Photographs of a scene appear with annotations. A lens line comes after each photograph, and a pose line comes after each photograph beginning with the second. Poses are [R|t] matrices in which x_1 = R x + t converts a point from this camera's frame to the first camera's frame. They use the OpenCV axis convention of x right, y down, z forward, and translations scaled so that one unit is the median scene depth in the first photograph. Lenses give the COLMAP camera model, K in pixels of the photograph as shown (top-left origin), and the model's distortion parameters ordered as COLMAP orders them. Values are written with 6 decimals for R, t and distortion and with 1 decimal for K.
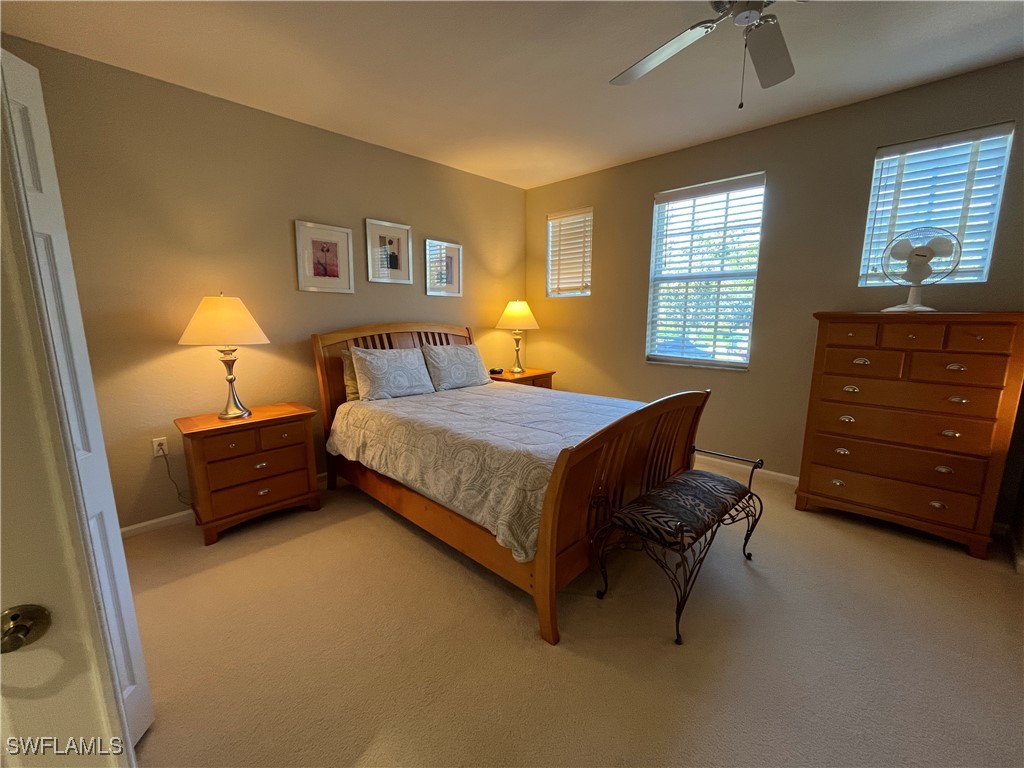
lens RADIAL K [[418.1, 0, 512.0], [0, 418.1, 384.0], [0, 0, 1]] dist [-0.002422, -0.000059]
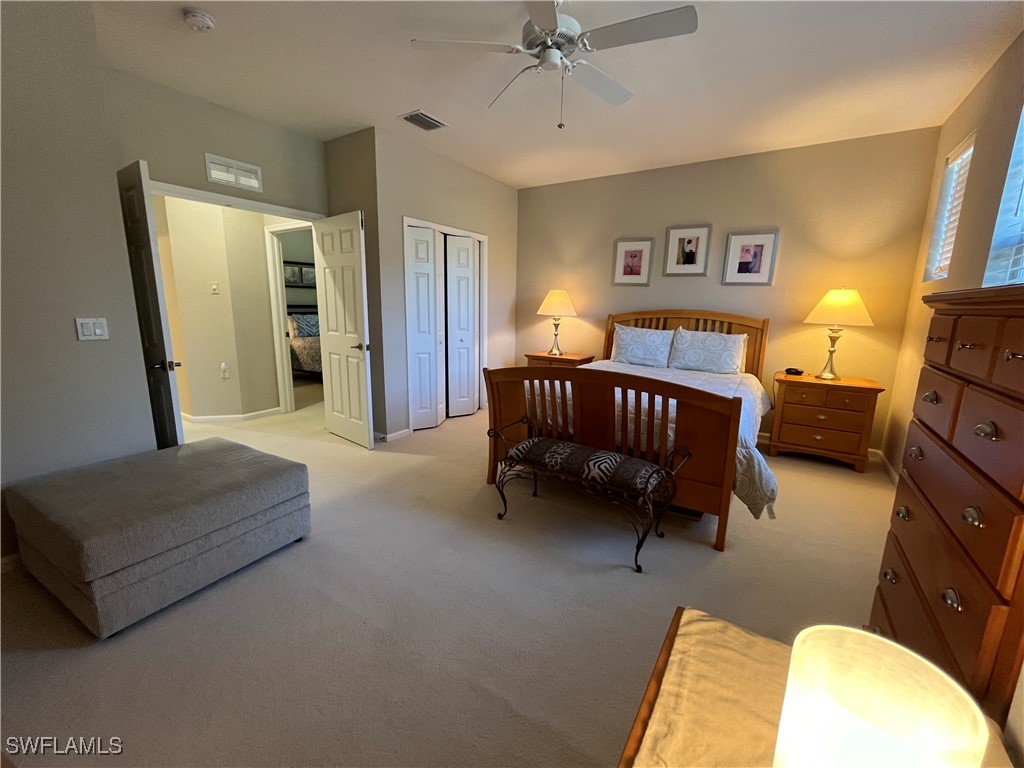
lens RADIAL K [[418.1, 0, 512.0], [0, 418.1, 384.0], [0, 0, 1]] dist [-0.002422, -0.000059]
pose [[0.207333, 0.200789, -0.957443, 0.906607], [-0.184361, 0.969192, 0.163330, -0.051746], [0.960741, 0.142652, 0.237963, 0.312801]]
